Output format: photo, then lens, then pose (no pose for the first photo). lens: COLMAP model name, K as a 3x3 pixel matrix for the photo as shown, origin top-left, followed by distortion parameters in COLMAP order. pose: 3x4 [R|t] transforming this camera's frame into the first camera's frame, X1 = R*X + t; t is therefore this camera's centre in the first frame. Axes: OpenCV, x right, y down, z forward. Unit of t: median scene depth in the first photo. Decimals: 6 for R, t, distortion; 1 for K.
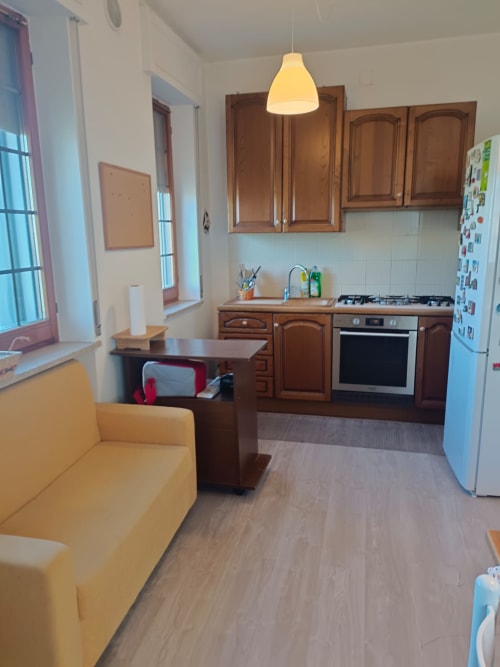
lens RADIAL K [[495.6, 0, 247.7], [0, 495.6, 333.4], [0, 0, 1]] dist [0.049913, -0.053709]
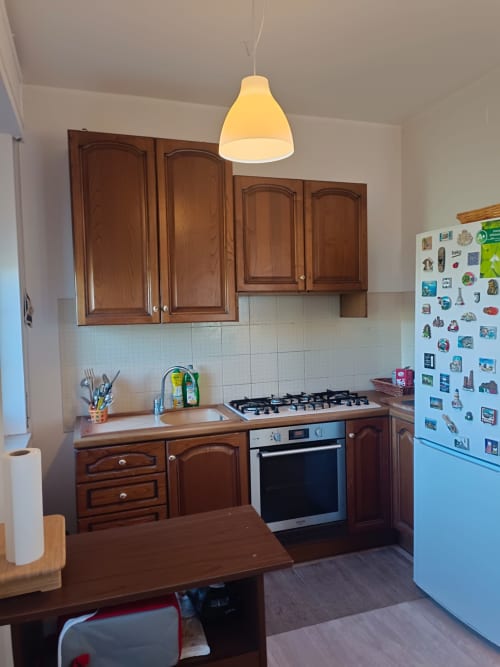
lens RADIAL K [[495.6, 0, 253.7], [0, 495.6, 328.7], [0, 0, 1]] dist [0.049913, -0.053709]
pose [[0.836812, -0.029629, 0.546688, -0.219274], [0.117788, 0.984895, -0.126919, -0.092231], [-0.534670, 0.170601, 0.827661, 0.349579]]
